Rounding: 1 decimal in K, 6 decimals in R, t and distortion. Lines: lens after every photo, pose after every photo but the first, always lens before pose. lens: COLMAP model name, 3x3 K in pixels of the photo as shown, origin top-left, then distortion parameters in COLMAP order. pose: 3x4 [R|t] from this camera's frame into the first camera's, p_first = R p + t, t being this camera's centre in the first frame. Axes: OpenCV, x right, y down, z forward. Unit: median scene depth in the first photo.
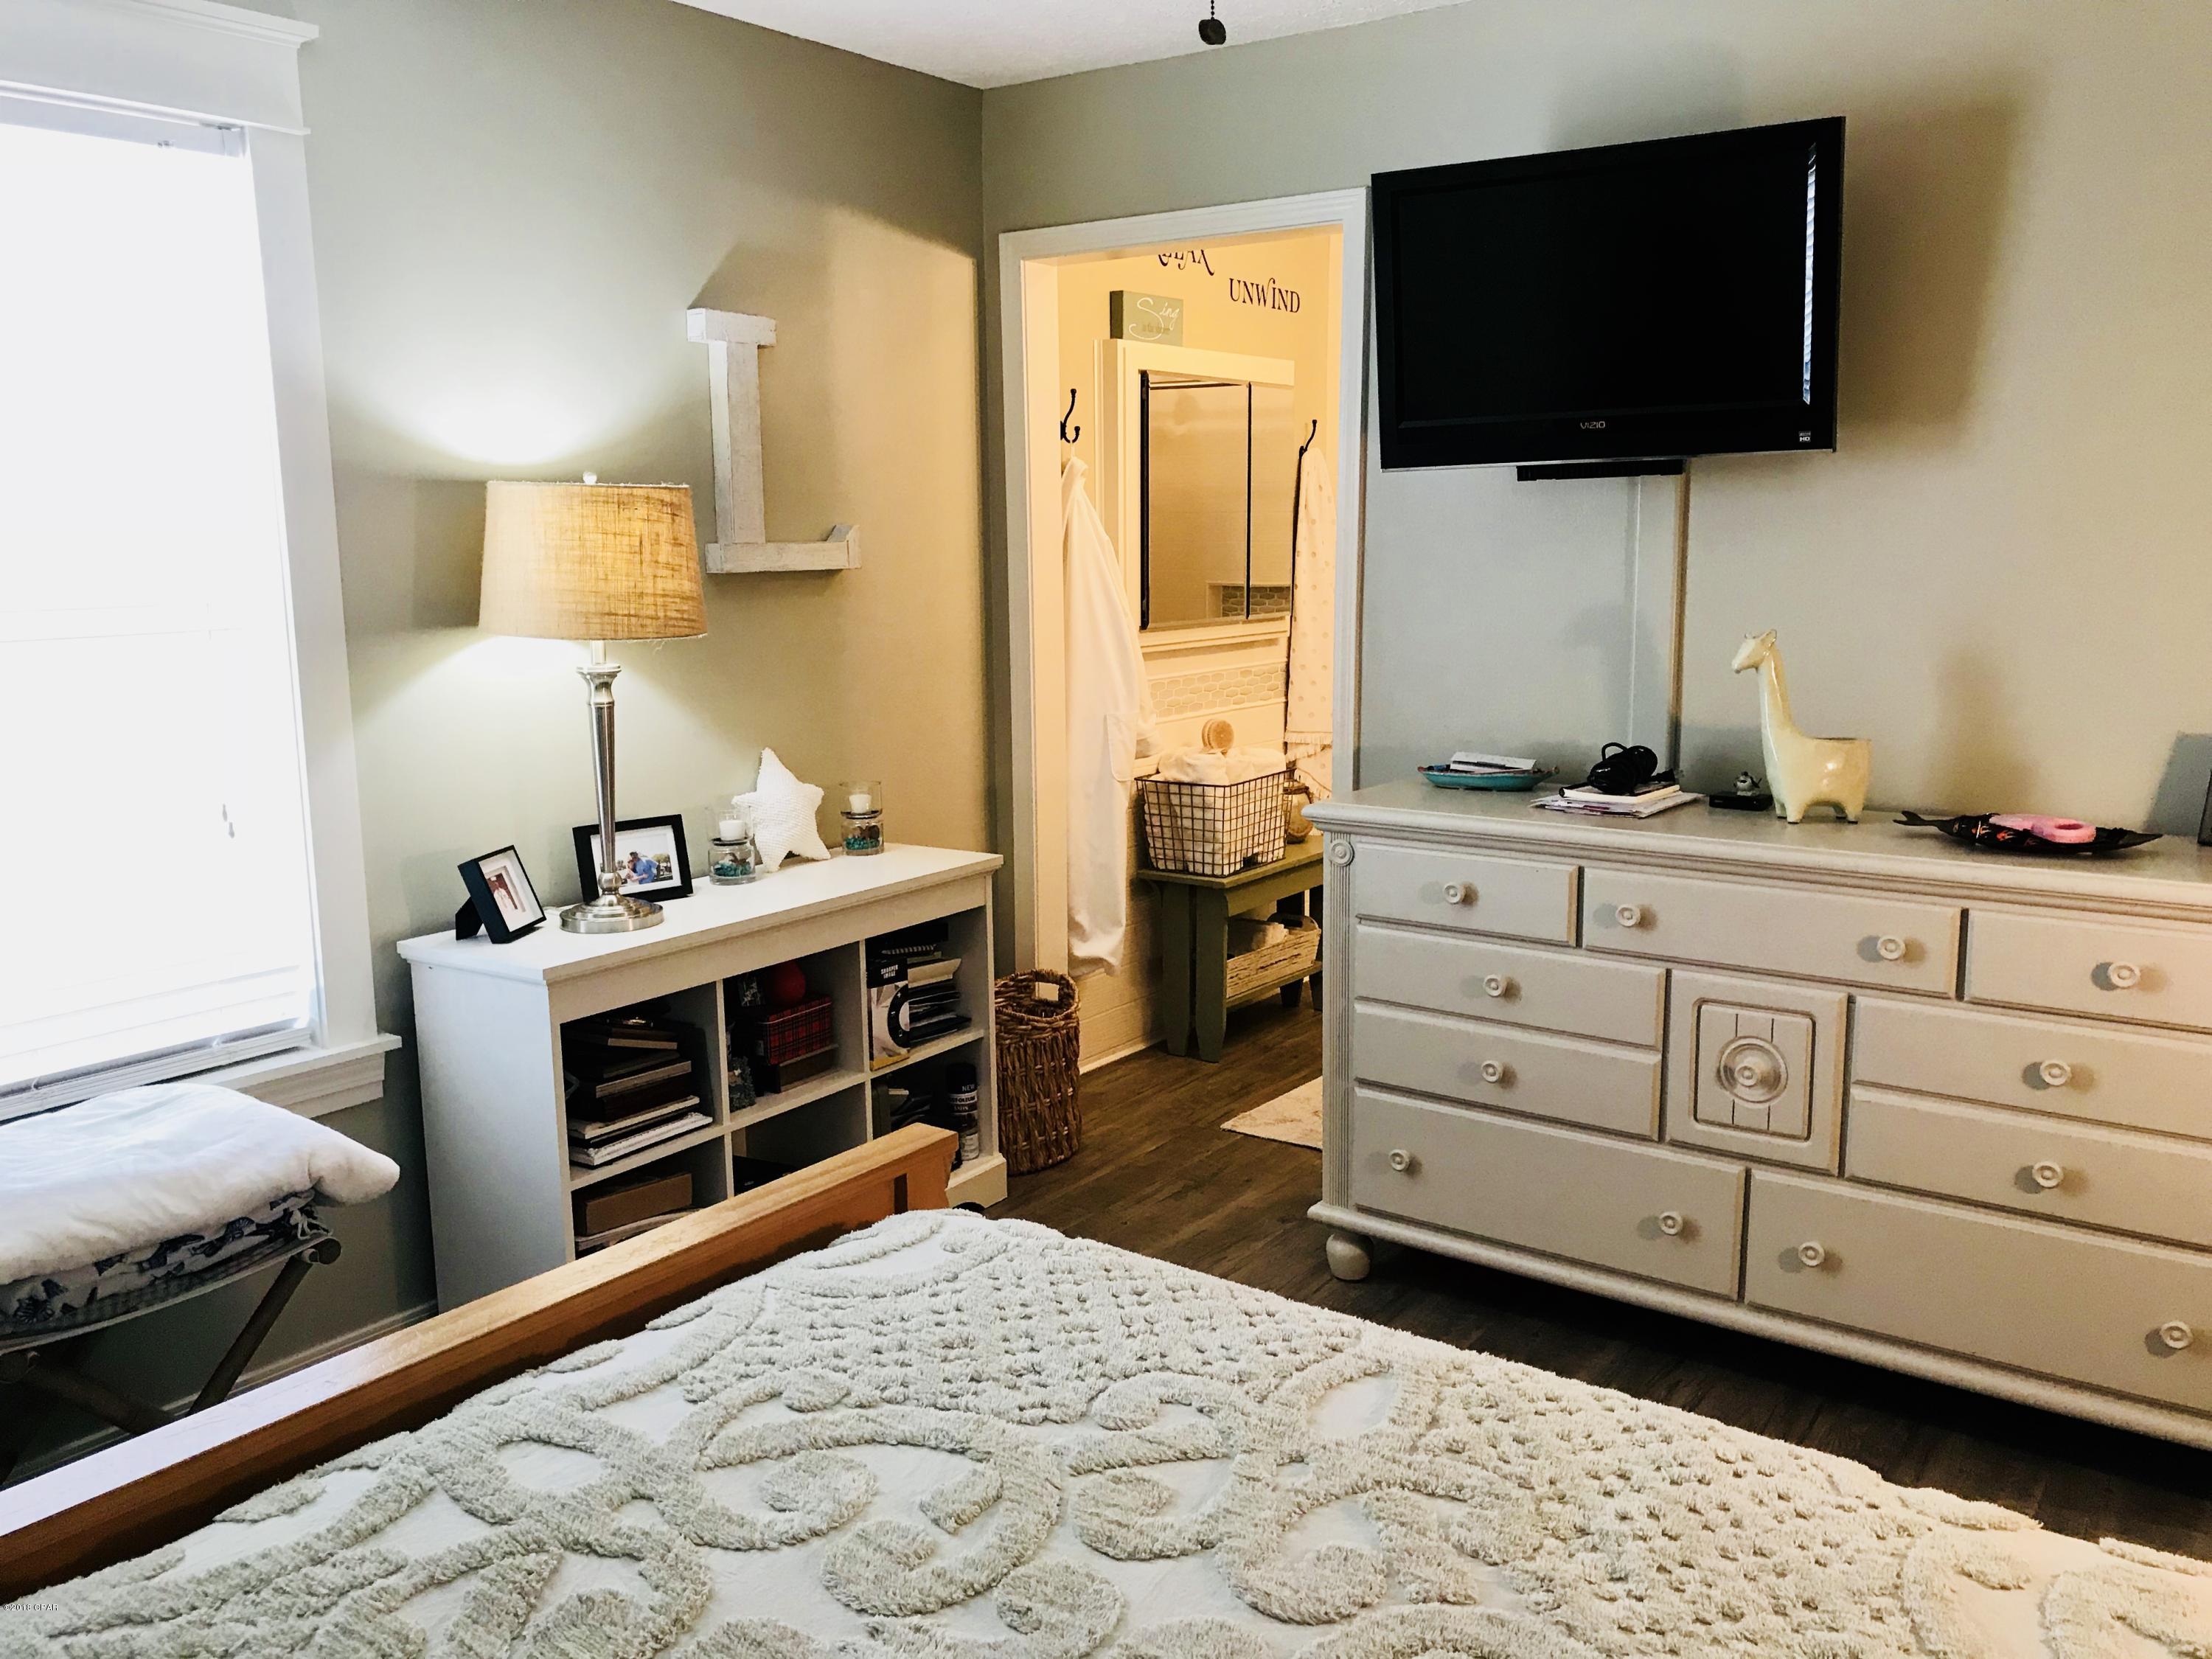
lens RADIAL K [[1809.1, 0, 1097.5], [0, 1809.1, 831.8], [0, 0, 1]] dist [0.029606, -0.053979]
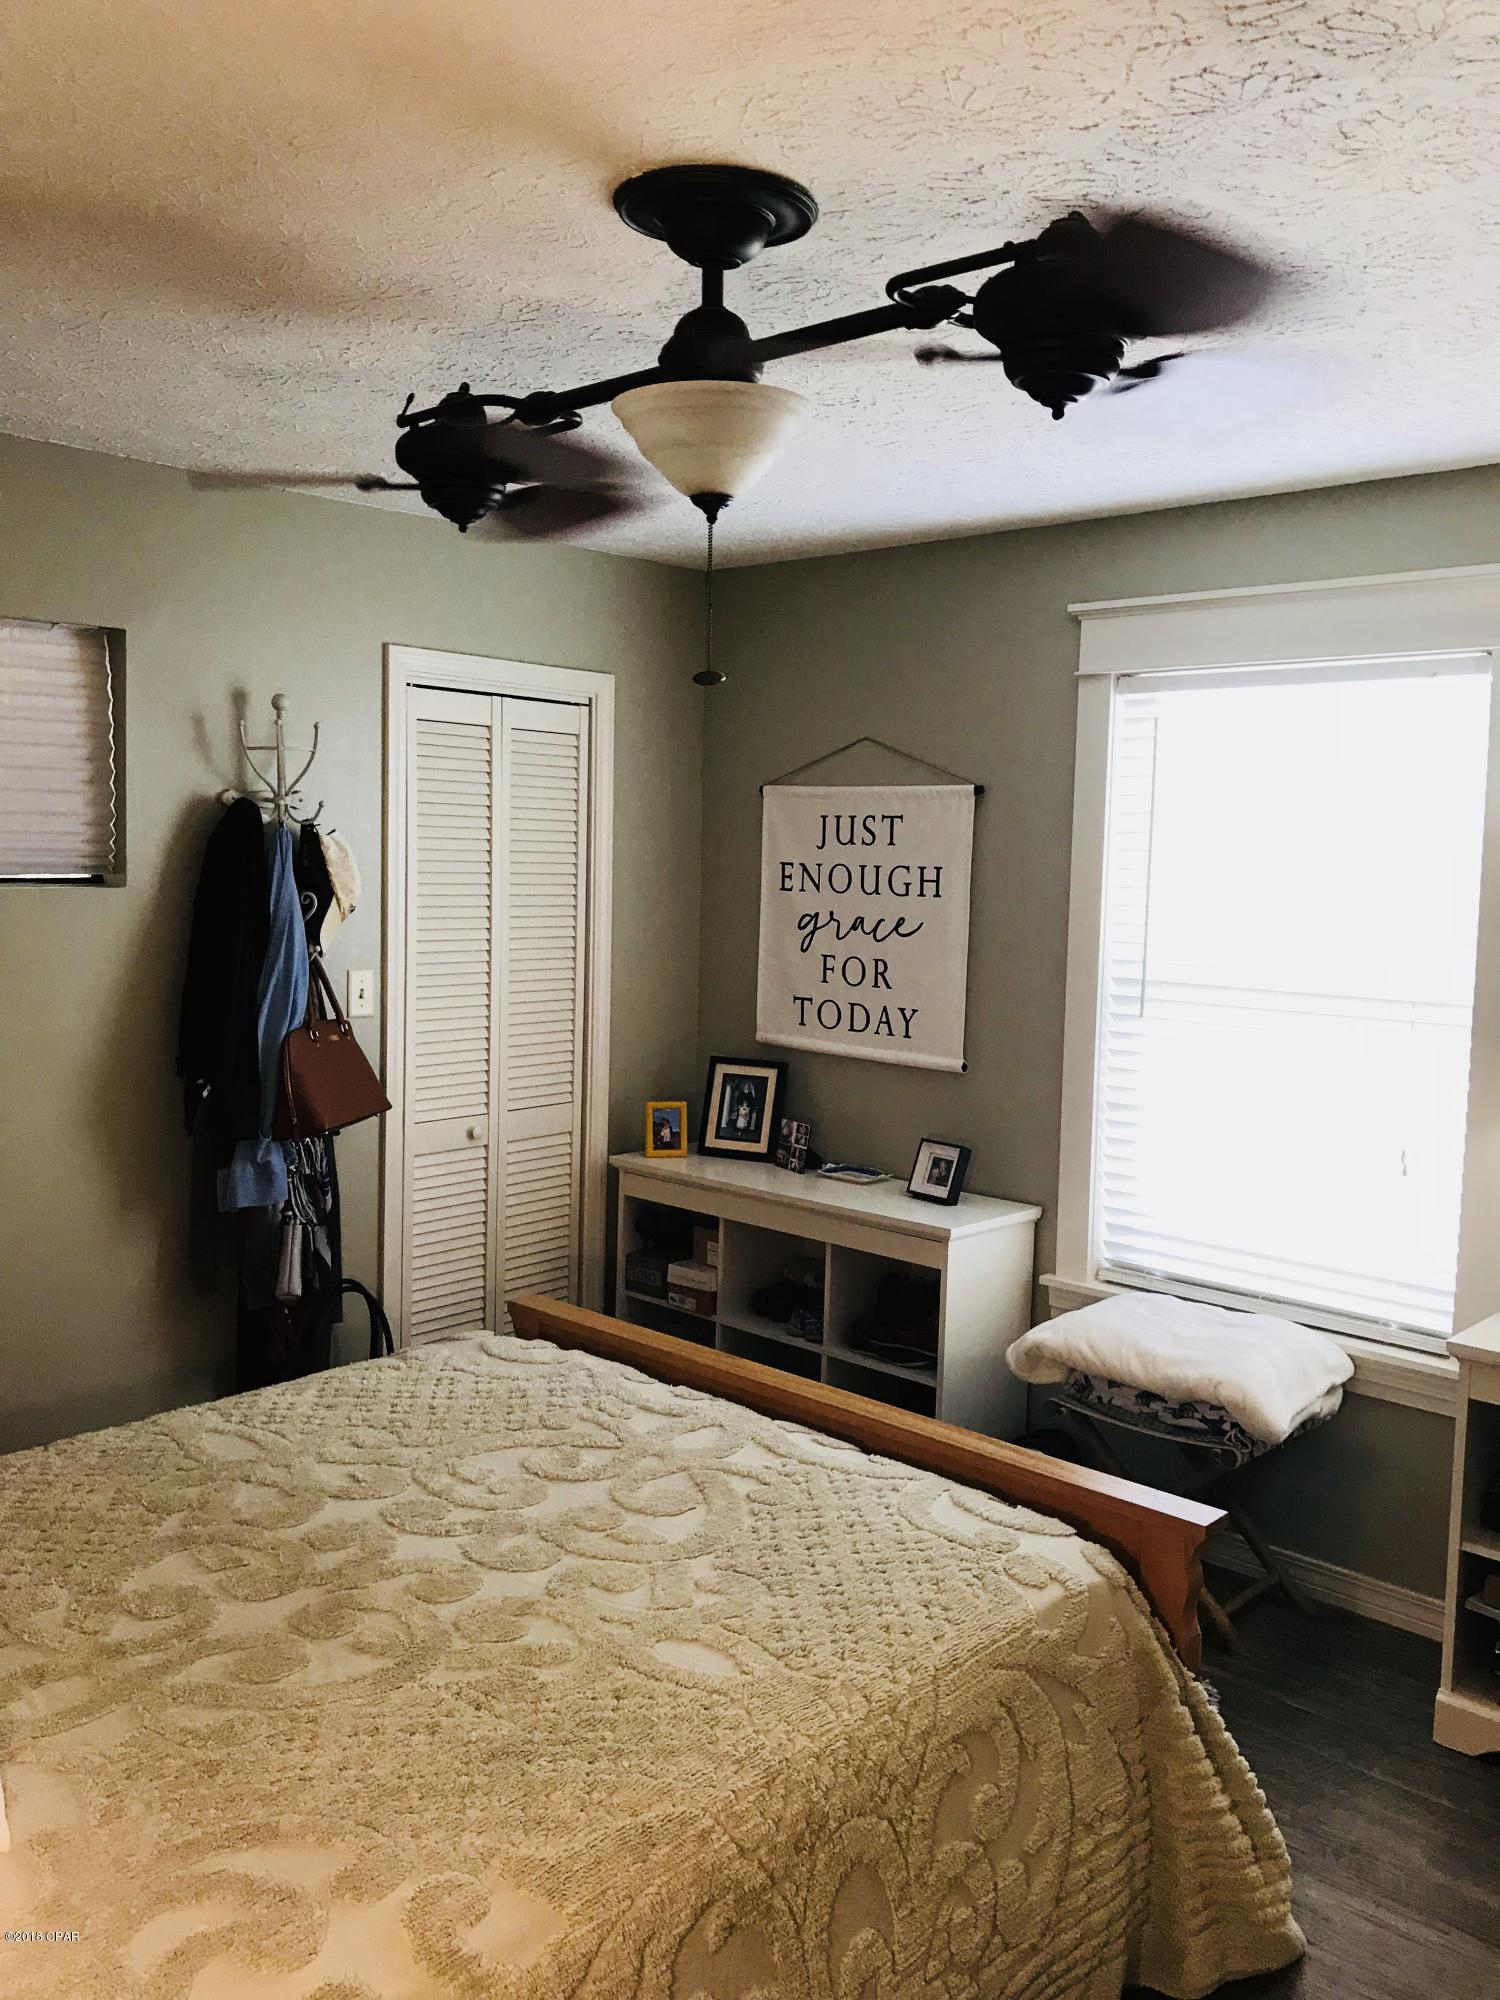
lens RADIAL K [[1635.7, 0, 759.7], [0, 1635.7, 995.7], [0, 0, 1]] dist [0.029606, -0.053979]
pose [[-0.122488, 0.100148, -0.987404, 0.700707], [-0.186708, 0.974807, 0.122032, -0.171449], [0.974750, 0.199303, -0.100703, 0.586639]]
